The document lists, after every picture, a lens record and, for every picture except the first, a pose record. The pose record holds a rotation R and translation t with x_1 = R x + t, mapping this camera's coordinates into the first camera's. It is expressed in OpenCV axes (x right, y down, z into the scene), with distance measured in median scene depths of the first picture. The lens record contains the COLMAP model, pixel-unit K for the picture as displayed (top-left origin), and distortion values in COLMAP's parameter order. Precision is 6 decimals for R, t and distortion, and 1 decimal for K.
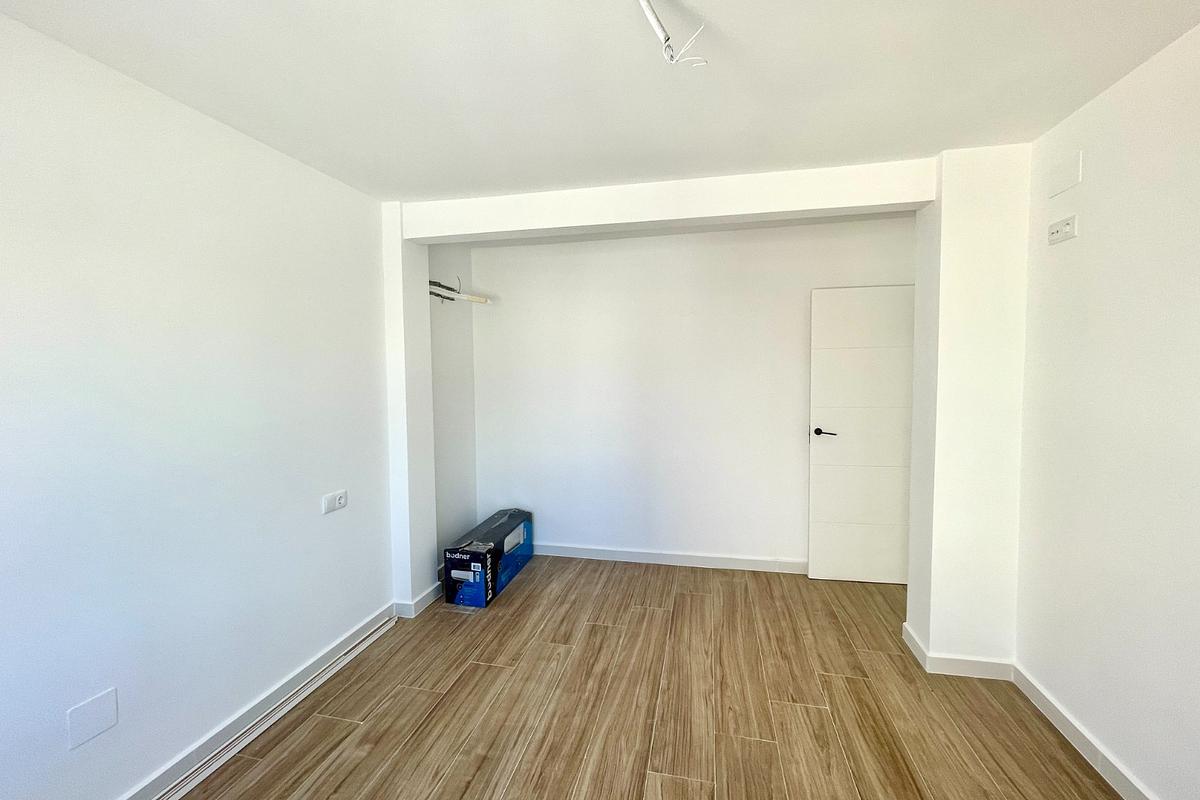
lens RADIAL K [[485.6, 0, 596.4], [0, 485.6, 396.2], [0, 0, 1]] dist [0.000121, 0.000278]
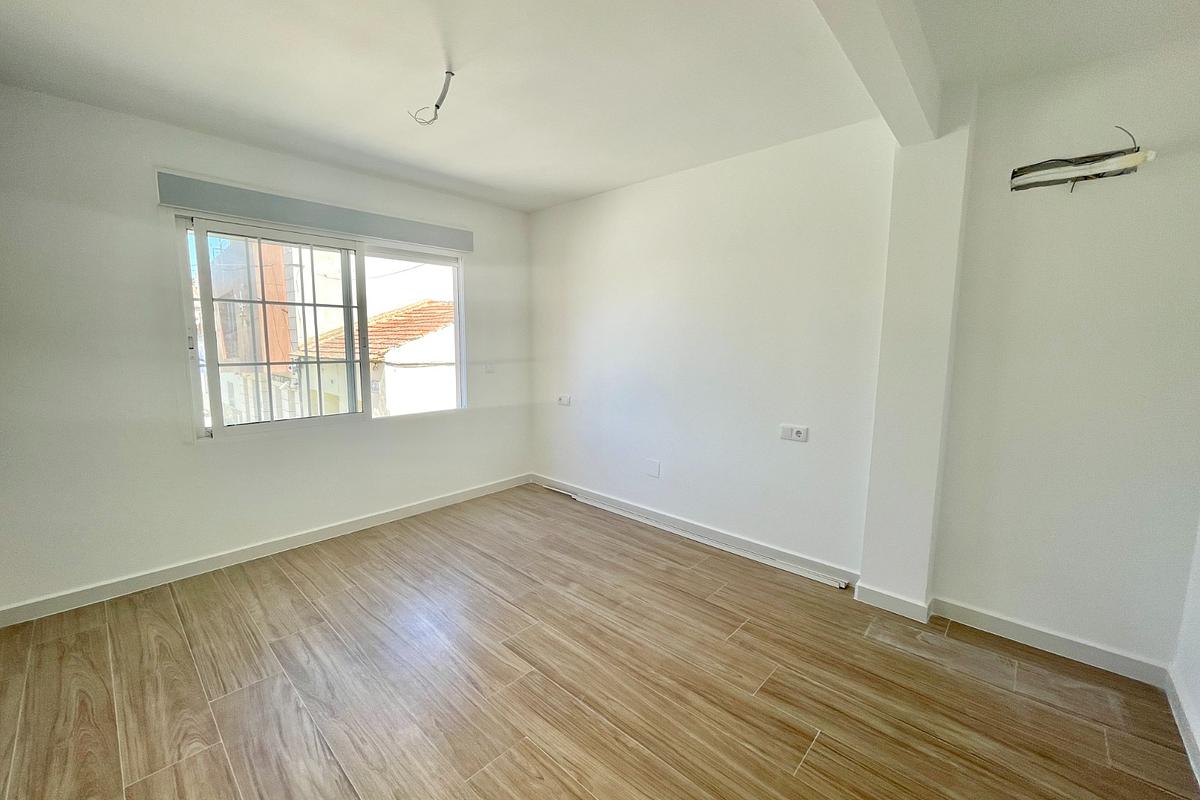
lens RADIAL K [[485.6, 0, 596.4], [0, 485.6, 396.2], [0, 0, 1]] dist [0.000121, 0.000278]
pose [[-0.500361, 0.111683, -0.858583, 0.759555], [-0.045940, 0.986824, 0.155137, -0.028831], [0.864597, 0.117068, -0.488638, 1.304332]]
